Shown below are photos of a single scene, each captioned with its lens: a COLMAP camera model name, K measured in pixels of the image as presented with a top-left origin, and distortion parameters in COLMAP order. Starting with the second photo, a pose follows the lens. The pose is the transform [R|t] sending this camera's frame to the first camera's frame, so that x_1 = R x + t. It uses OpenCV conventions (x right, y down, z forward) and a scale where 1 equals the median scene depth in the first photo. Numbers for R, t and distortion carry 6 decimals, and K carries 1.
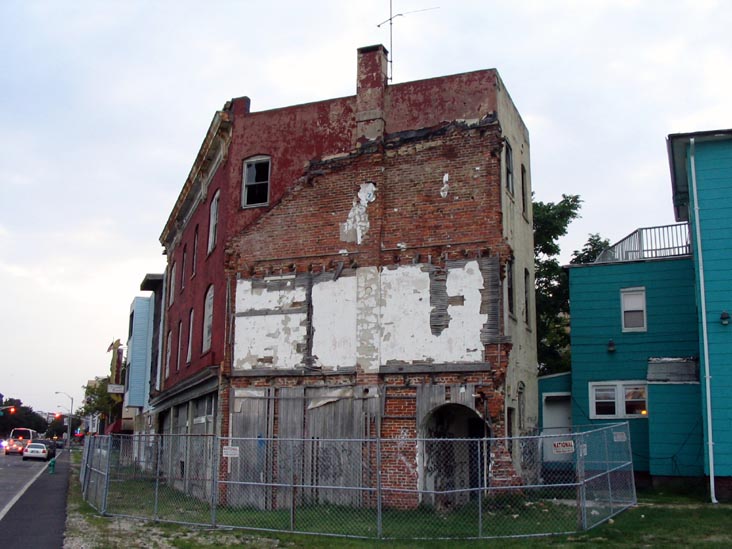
lens RADIAL K [[872.5, 0, 366.0], [0, 872.5, 274.5], [0, 0, 1]] dist [-0.120750, 0.075011]
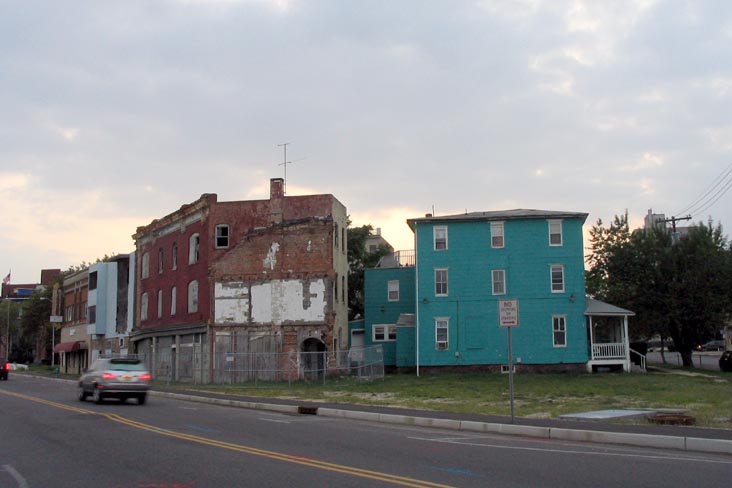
lens RADIAL K [[792.1, 0, 366.0], [0, 792.1, 244.0], [0, 0, 1]] dist [-0.019786, -0.004524]
pose [[0.981097, 0.007097, 0.193387, -0.169601], [-0.017963, 0.998352, 0.054496, -0.220646], [-0.192682, -0.056940, 0.979608, -1.107326]]
